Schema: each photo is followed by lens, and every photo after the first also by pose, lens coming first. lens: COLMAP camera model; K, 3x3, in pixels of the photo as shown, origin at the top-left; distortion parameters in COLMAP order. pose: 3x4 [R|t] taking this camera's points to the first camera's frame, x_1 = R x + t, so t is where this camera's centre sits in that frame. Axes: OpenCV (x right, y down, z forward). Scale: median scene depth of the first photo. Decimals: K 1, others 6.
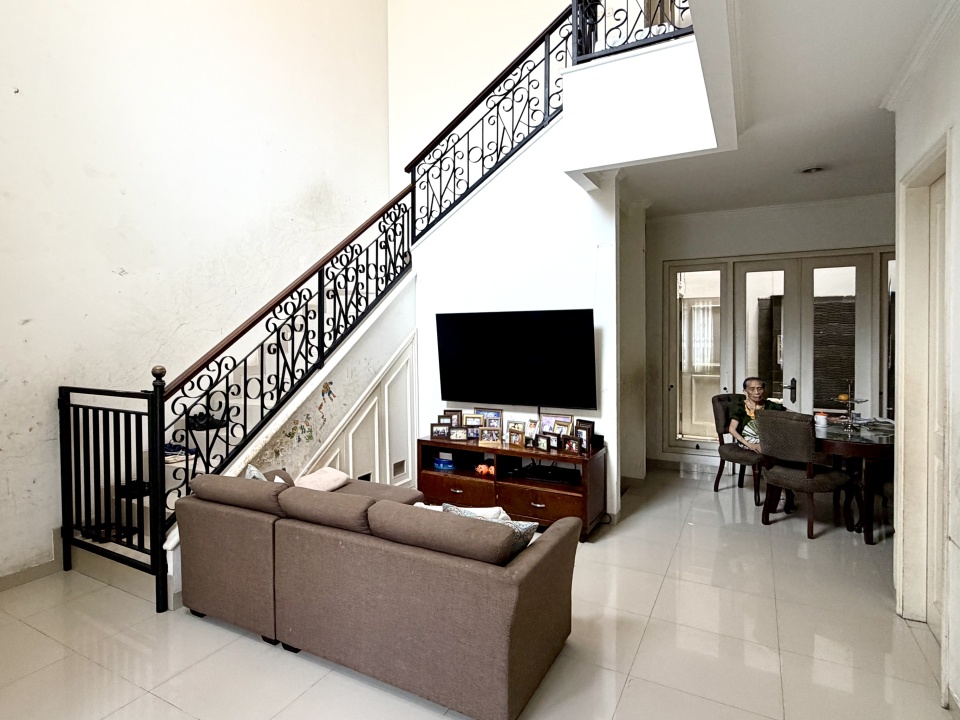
lens RADIAL K [[545.8, 0, 430.8], [0, 545.8, 345.6], [0, 0, 1]] dist [-0.001887, -0.000428]
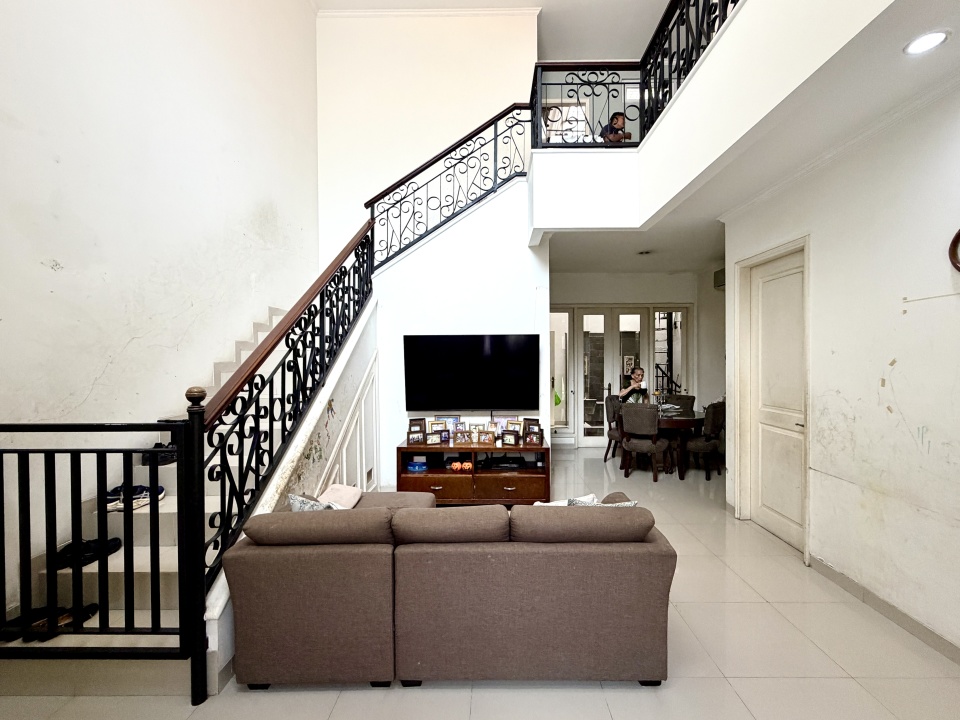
lens RADIAL K [[408.0, 0, 494.0], [0, 408.0, 360.4], [0, 0, 1]] dist [0.001309, -0.000092]
pose [[0.862123, -0.002376, 0.506693, -0.310225], [0.009483, 0.999890, -0.011447, 0.006753], [-0.506610, 0.014674, 0.862050, 0.200662]]
